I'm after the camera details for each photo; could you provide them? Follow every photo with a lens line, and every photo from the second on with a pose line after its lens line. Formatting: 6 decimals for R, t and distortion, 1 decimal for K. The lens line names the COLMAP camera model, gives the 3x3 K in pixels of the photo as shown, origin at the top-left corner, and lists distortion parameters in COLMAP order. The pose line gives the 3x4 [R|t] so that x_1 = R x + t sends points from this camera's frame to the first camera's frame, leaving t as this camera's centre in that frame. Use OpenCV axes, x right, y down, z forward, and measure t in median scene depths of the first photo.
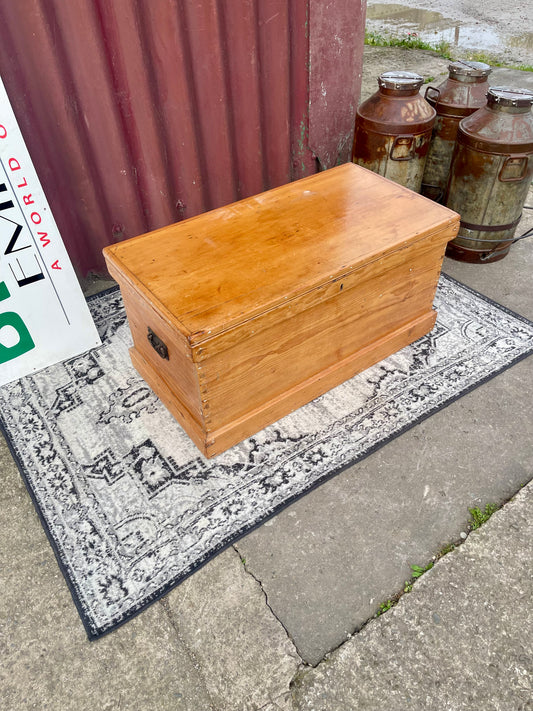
lens RADIAL K [[533.4, 0, 263.6], [0, 533.4, 360.7], [0, 0, 1]] dist [0.039092, -0.055415]
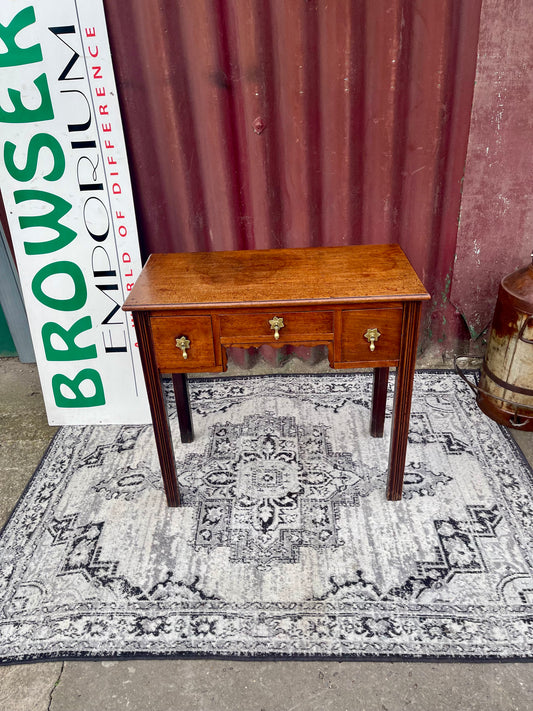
lens RADIAL K [[533.4, 0, 262.6], [0, 533.4, 358.6], [0, 0, 1]] dist [0.039092, -0.055415]
pose [[0.801082, 0.293369, -0.521730, 0.482022], [-0.382580, 0.921315, -0.069369, -0.191363], [0.460327, 0.255174, 0.850286, 0.176844]]
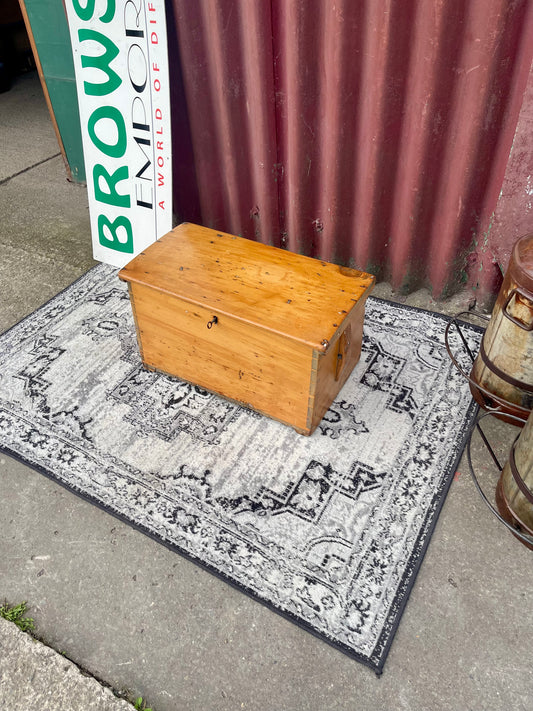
lens RADIAL K [[535.5, 0, 266.9], [0, 535.5, 358.2], [0, 0, 1]] dist [0.033309, -0.051334]
pose [[0.426896, 0.626670, -0.651955, 0.786734], [-0.597777, 0.736523, 0.316538, -0.498240], [0.678544, 0.254595, 0.689028, 0.474769]]
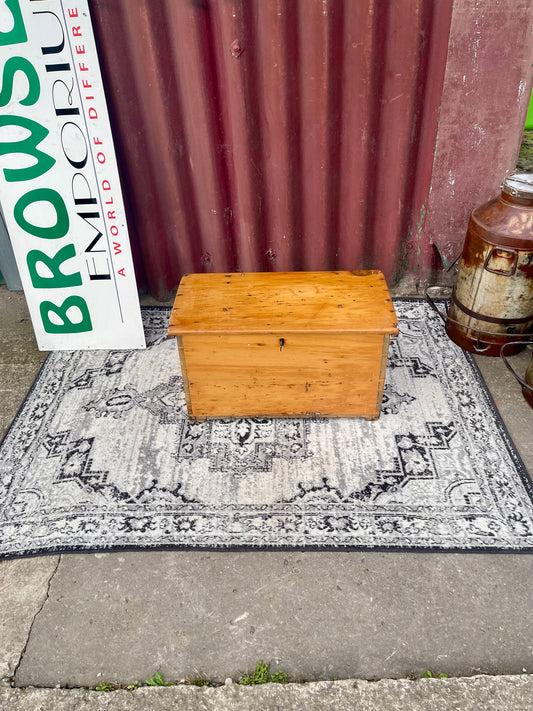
lens RADIAL K [[533.4, 0, 264.6], [0, 533.4, 358.4], [0, 0, 1]] dist [0.039092, -0.055415]
pose [[0.808886, 0.359164, -0.465515, 0.542745], [-0.385089, 0.921916, 0.042160, -0.193473], [0.444308, 0.145162, 0.884035, 0.137014]]
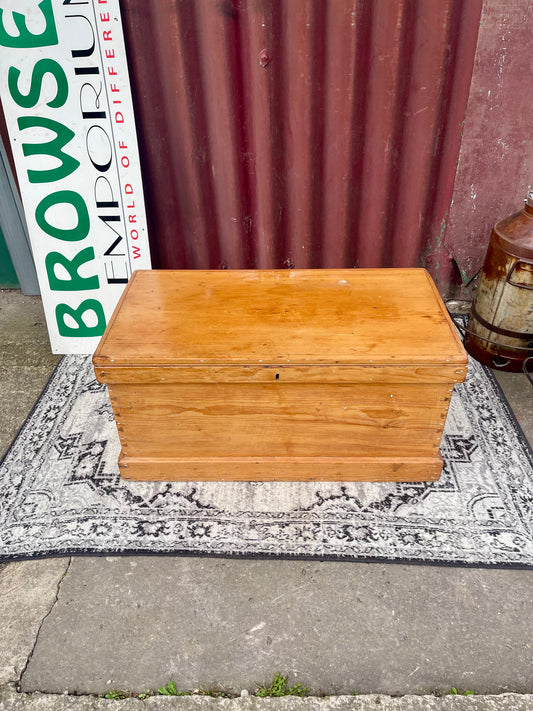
lens RADIAL K [[533.4, 0, 264.6], [0, 533.4, 359.4], [0, 0, 1]] dist [0.039092, -0.055415]
pose [[0.796192, 0.363817, -0.483442, 0.520627], [-0.412530, 0.910923, 0.006115, -0.147460], [0.442603, 0.194565, 0.875355, 0.141149]]
